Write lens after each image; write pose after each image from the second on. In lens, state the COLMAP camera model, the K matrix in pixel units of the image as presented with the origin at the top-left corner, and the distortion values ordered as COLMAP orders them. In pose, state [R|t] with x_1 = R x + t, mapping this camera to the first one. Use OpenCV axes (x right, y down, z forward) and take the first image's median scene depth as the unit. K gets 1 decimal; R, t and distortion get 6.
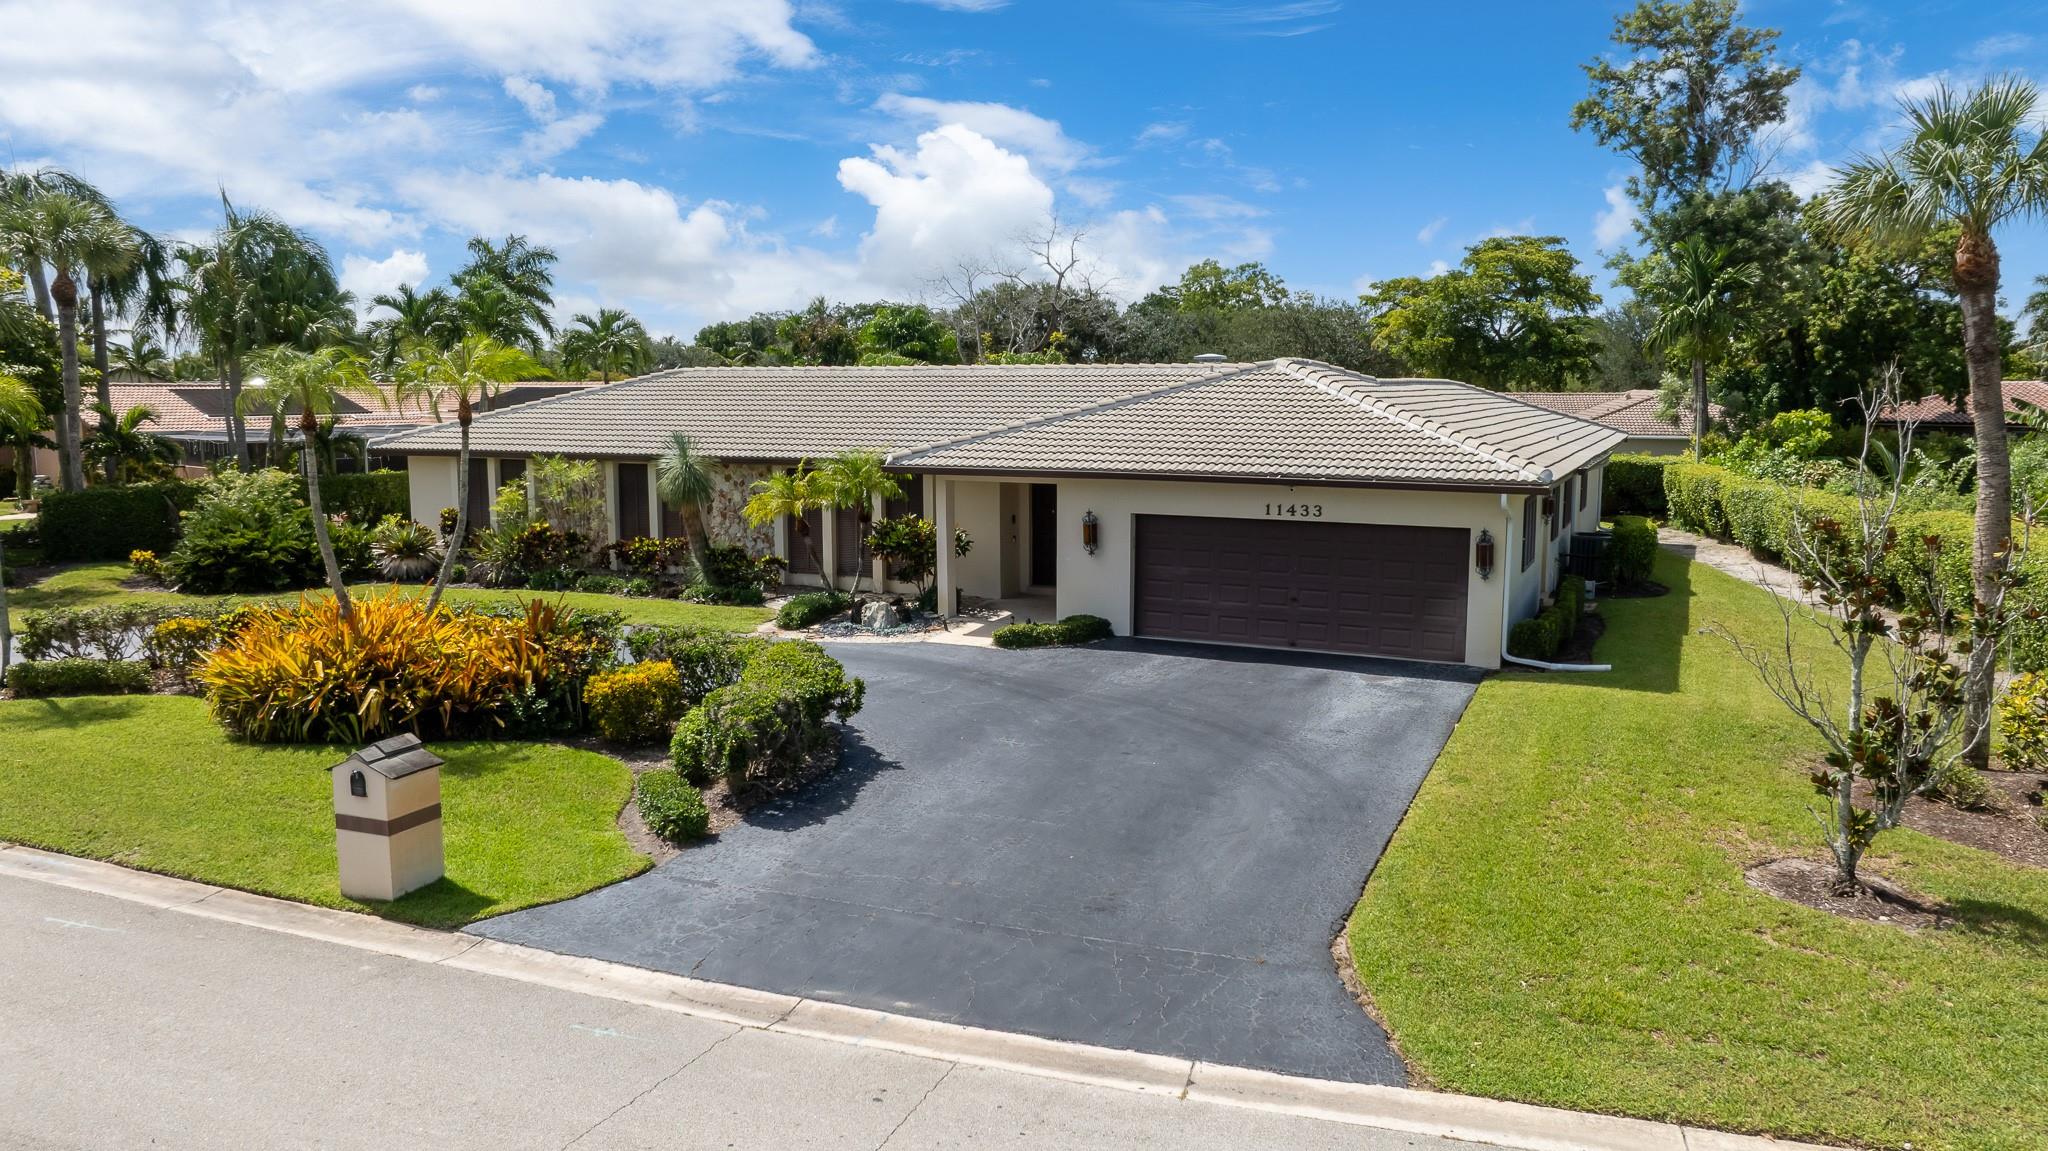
lens RADIAL K [[1458.8, 0, 1027.3], [0, 1458.8, 575.4], [0, 0, 1]] dist [0.011998, 0.002504]
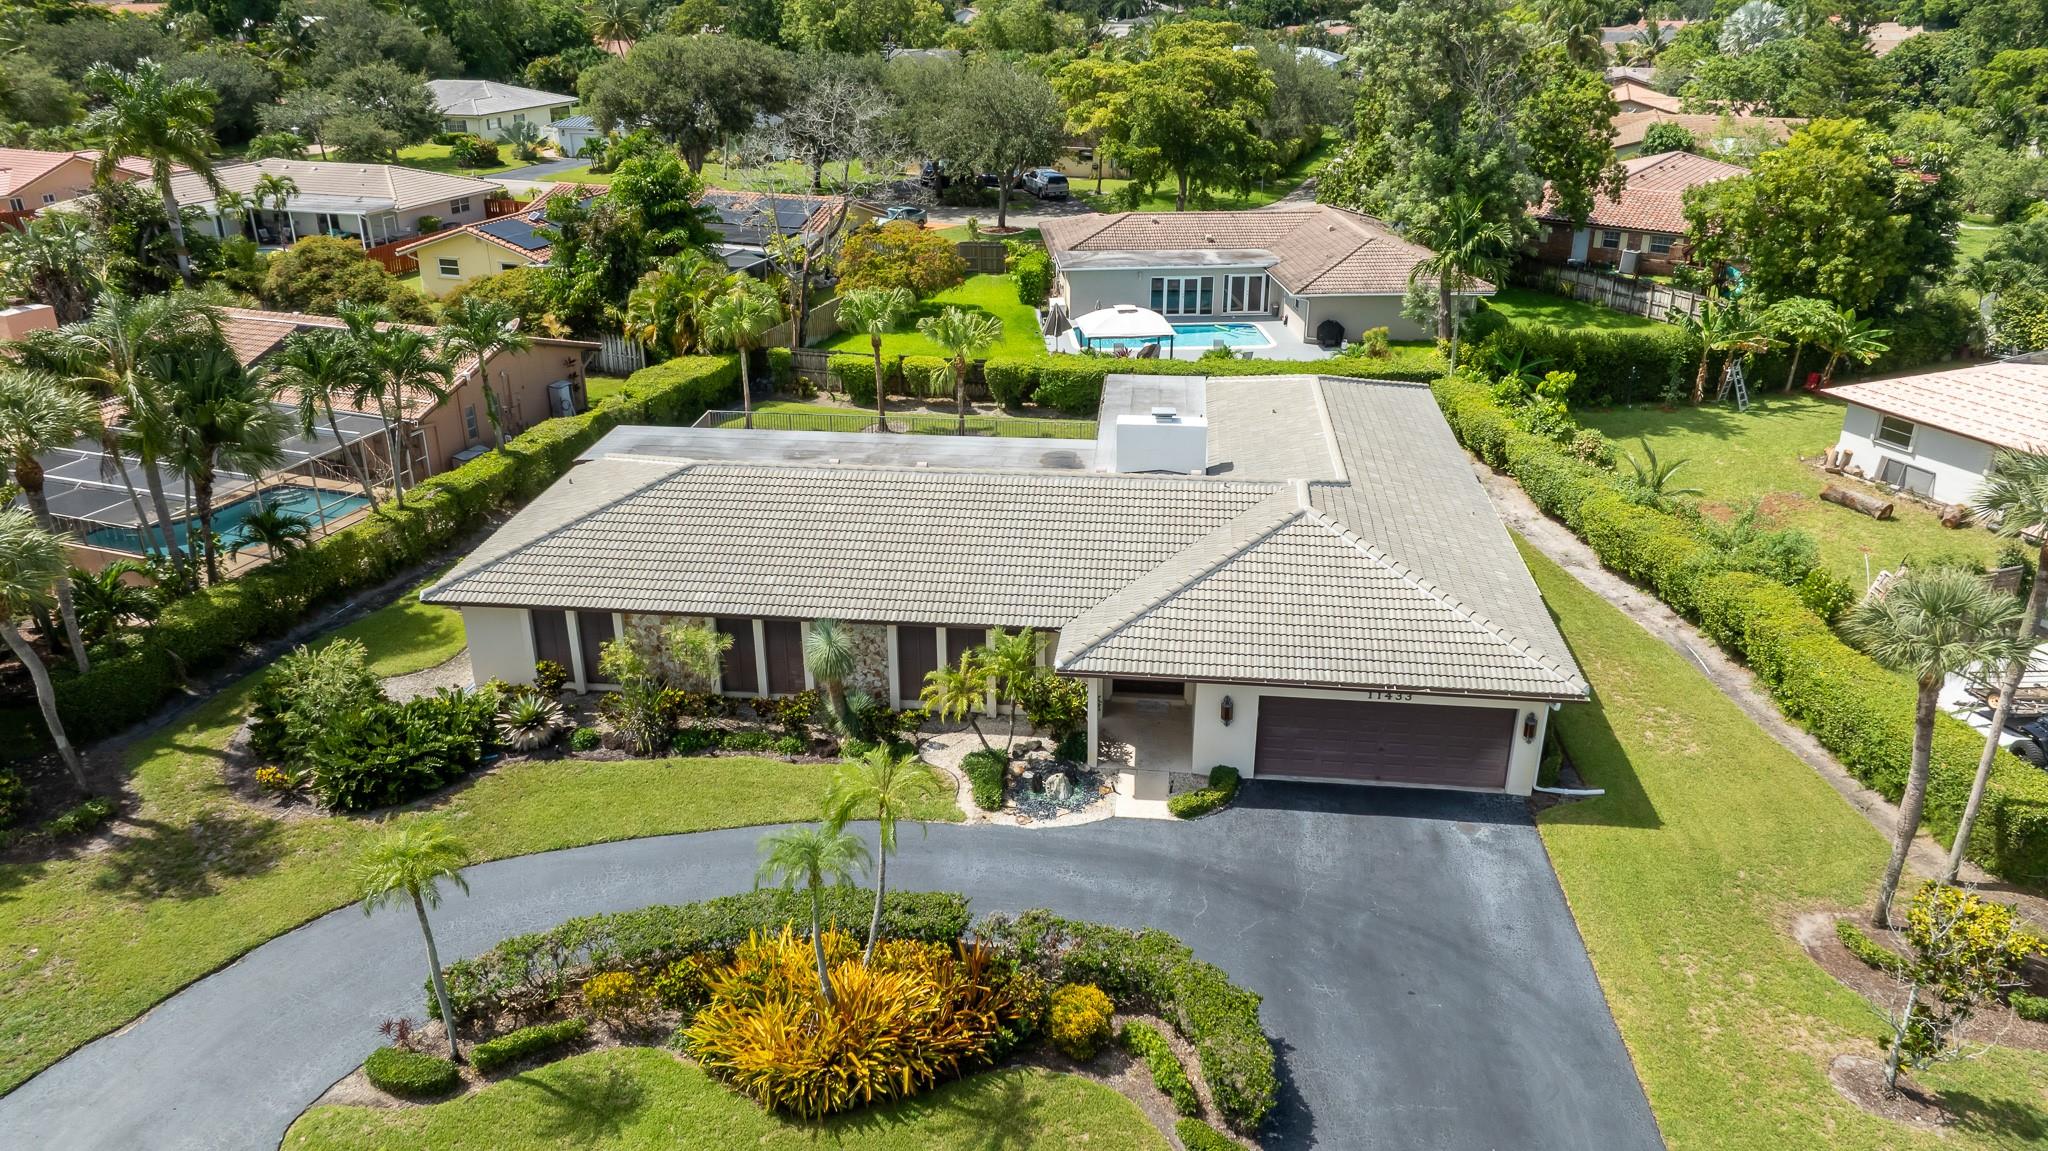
lens RADIAL K [[1458.8, 0, 1025.5], [0, 1458.8, 577.9], [0, 0, 1]] dist [0.011998, 0.002504]
pose [[0.943745, -0.139608, 0.299758, -0.665540], [0.048490, 0.955134, 0.292177, -0.709948], [-0.327100, -0.261205, 0.908173, -0.114078]]
